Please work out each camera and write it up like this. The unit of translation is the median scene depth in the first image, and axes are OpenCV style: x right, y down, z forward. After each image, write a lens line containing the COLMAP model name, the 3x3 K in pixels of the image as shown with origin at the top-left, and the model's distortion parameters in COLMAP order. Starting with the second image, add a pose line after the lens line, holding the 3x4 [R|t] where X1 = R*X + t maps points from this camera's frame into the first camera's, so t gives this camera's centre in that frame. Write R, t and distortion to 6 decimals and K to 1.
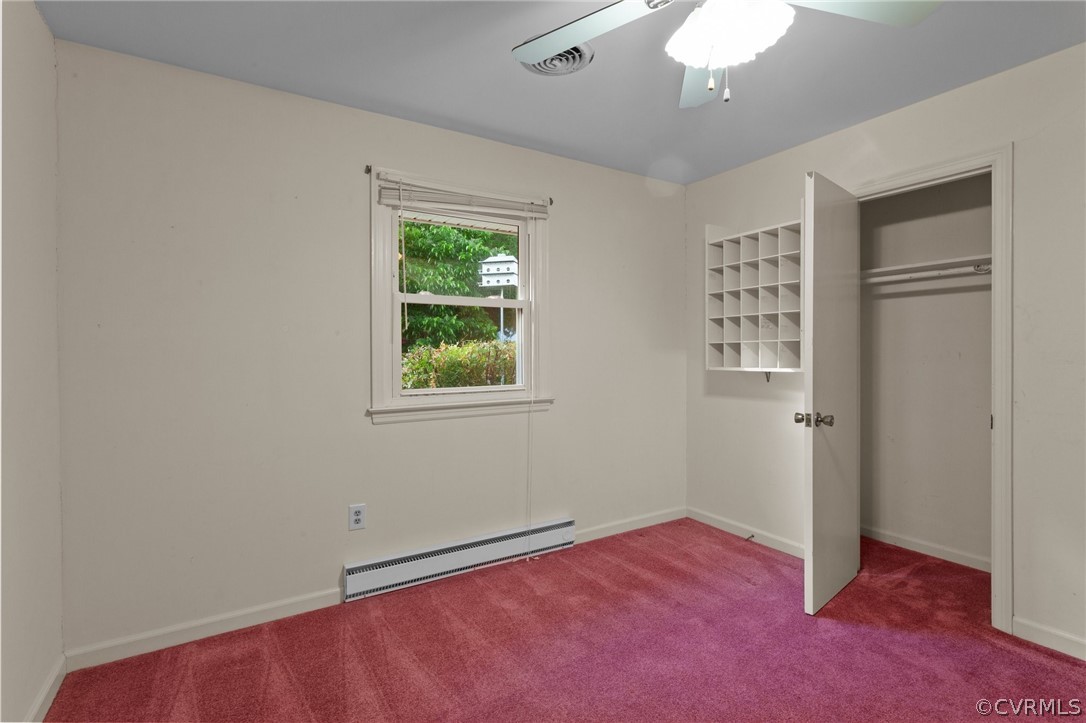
lens RADIAL K [[522.1, 0, 554.3], [0, 522.1, 361.4], [0, 0, 1]] dist [0.000924, 0.002177]
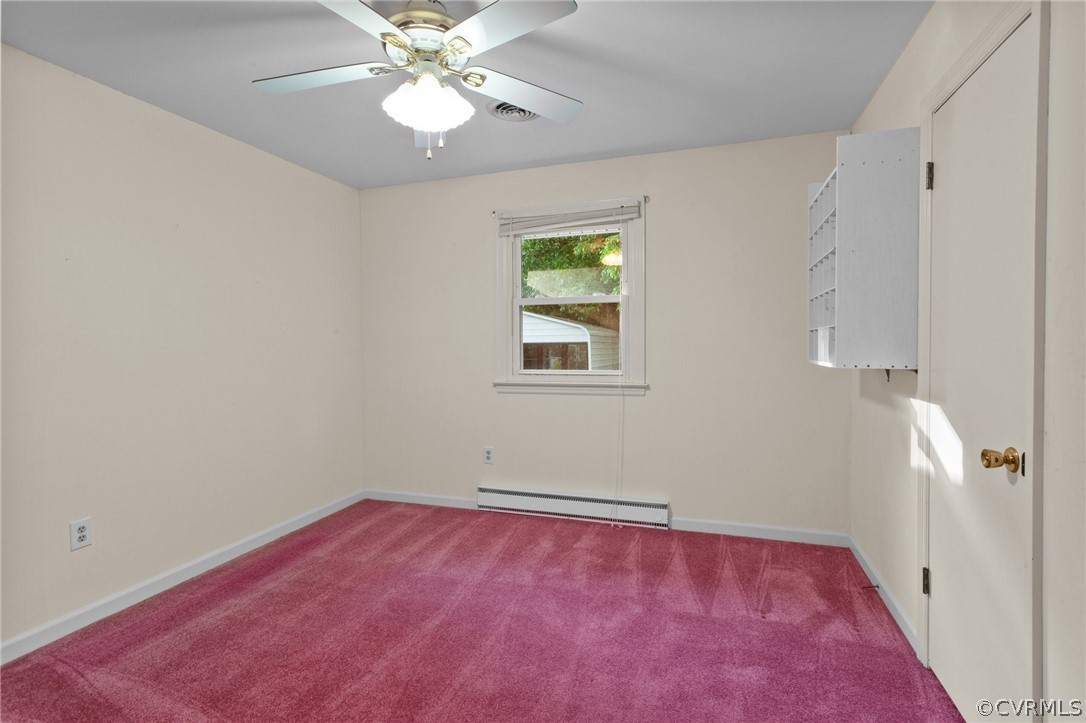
lens RADIAL K [[522.1, 0, 537.7], [0, 522.1, 357.9], [0, 0, 1]] dist [0.000924, 0.002177]
pose [[0.623127, 0.022975, -0.781783, 0.754772], [-0.008242, 0.999706, 0.022810, -0.007286], [0.782077, -0.007771, 0.623133, 0.178538]]
